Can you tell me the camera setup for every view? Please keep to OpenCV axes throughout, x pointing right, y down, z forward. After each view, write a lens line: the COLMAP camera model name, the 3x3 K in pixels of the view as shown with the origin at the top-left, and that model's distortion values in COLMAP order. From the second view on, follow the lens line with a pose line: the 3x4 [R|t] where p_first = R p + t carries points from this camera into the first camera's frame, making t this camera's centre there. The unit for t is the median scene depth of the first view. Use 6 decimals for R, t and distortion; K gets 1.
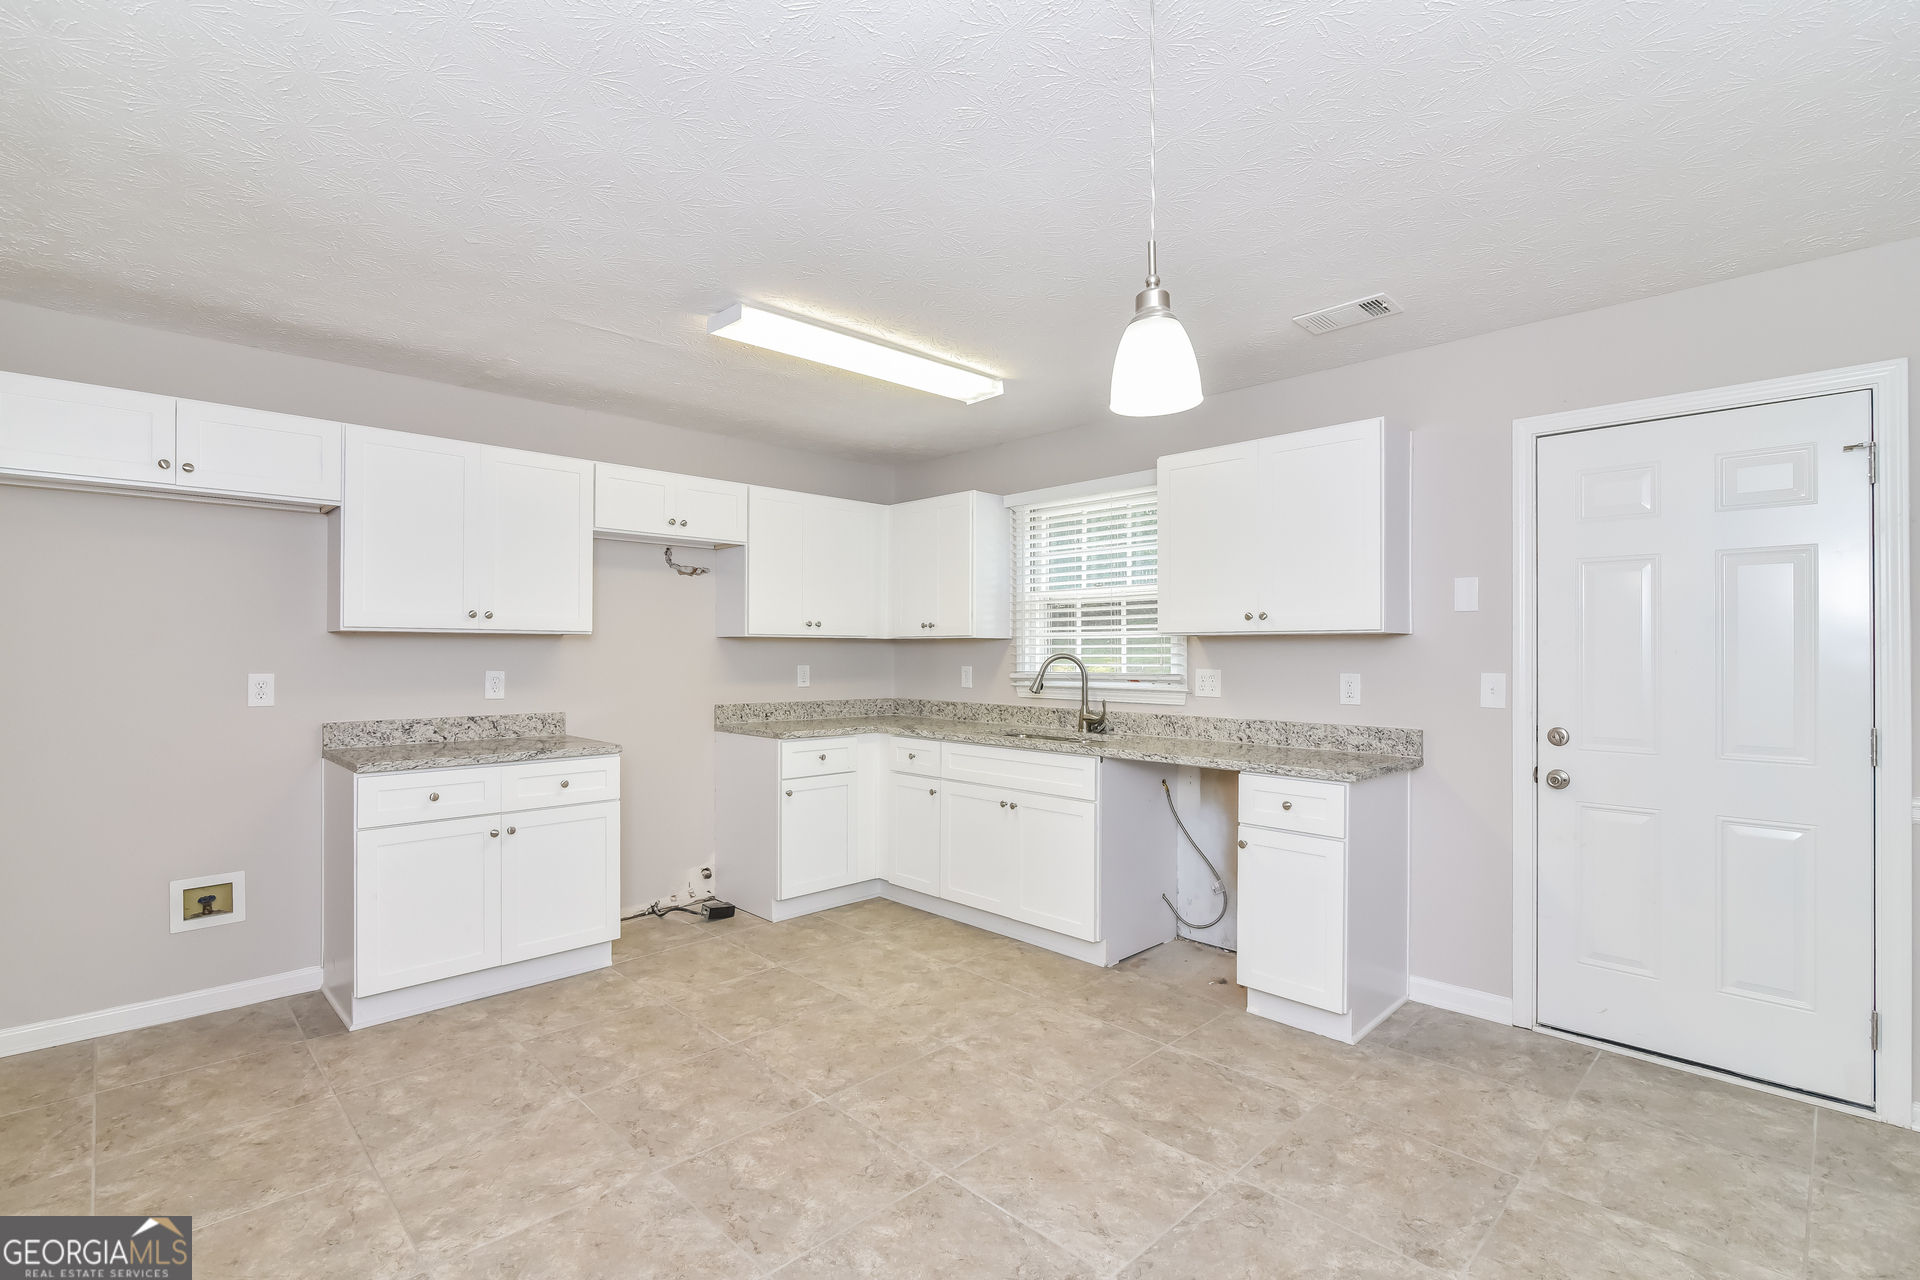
lens RADIAL K [[882.7, 0, 960.6], [0, 882.7, 647.5], [0, 0, 1]] dist [-0.004160, -0.000561]
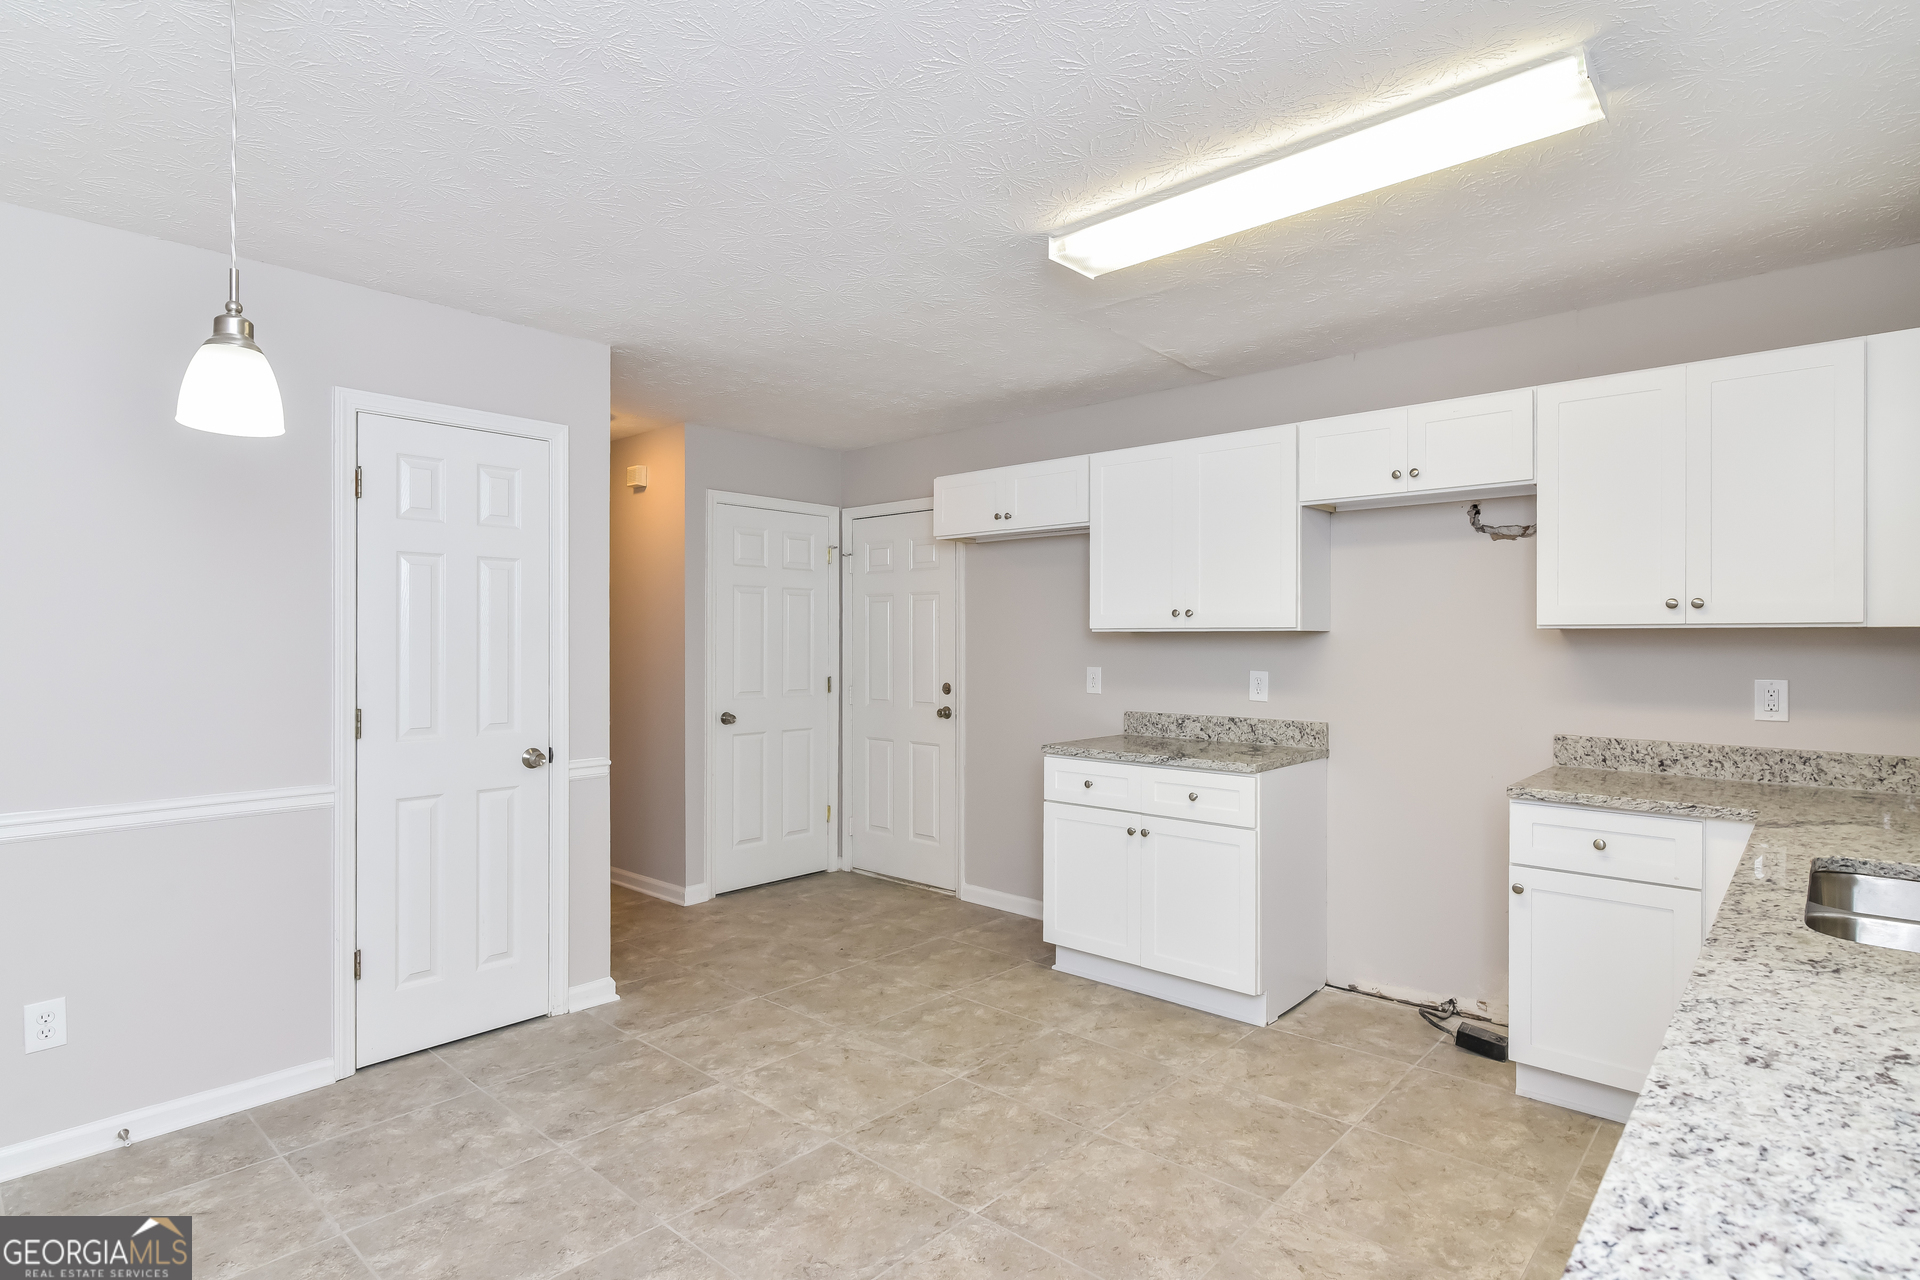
lens RADIAL K [[992.9, 0, 960.0], [0, 992.9, 640.0], [0, 0, 1]] dist [0.001226, 0.000085]
pose [[0.052323, -0.000291, -0.998630, 0.570797], [0.005497, 0.999985, -0.000004, -0.009068], [0.998615, -0.005490, 0.052324, 0.715928]]
